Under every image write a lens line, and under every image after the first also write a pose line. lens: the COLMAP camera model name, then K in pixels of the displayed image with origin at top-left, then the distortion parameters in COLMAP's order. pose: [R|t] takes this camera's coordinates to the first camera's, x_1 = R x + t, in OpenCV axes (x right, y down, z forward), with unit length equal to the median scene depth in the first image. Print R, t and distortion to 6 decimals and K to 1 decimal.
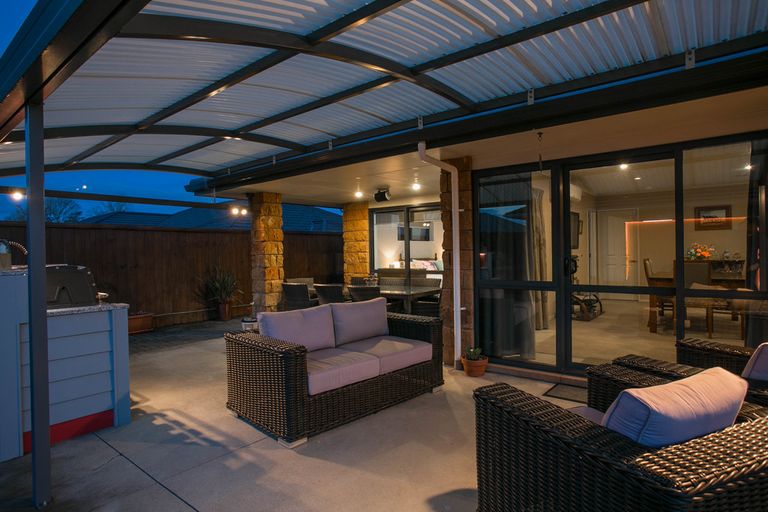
lens RADIAL K [[427.9, 0, 384.0], [0, 427.9, 256.0], [0, 0, 1]] dist [-0.043876, 0.000335]
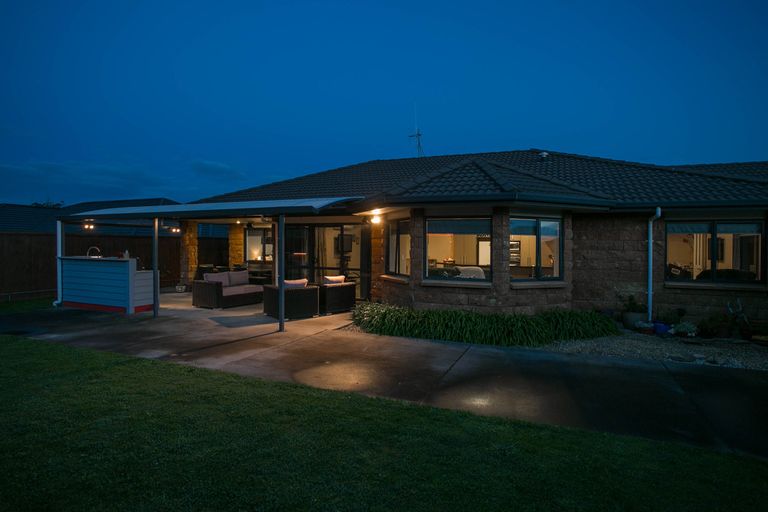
lens RADIAL K [[427.9, 0, 384.0], [0, 427.9, 256.0], [0, 0, 1]] dist [-0.043876, 0.000335]
pose [[0.962649, 0.014270, 0.270378, 0.061423], [-0.018225, 0.999760, 0.012123, -0.024711], [-0.270140, -0.016598, 0.962678, -1.111954]]
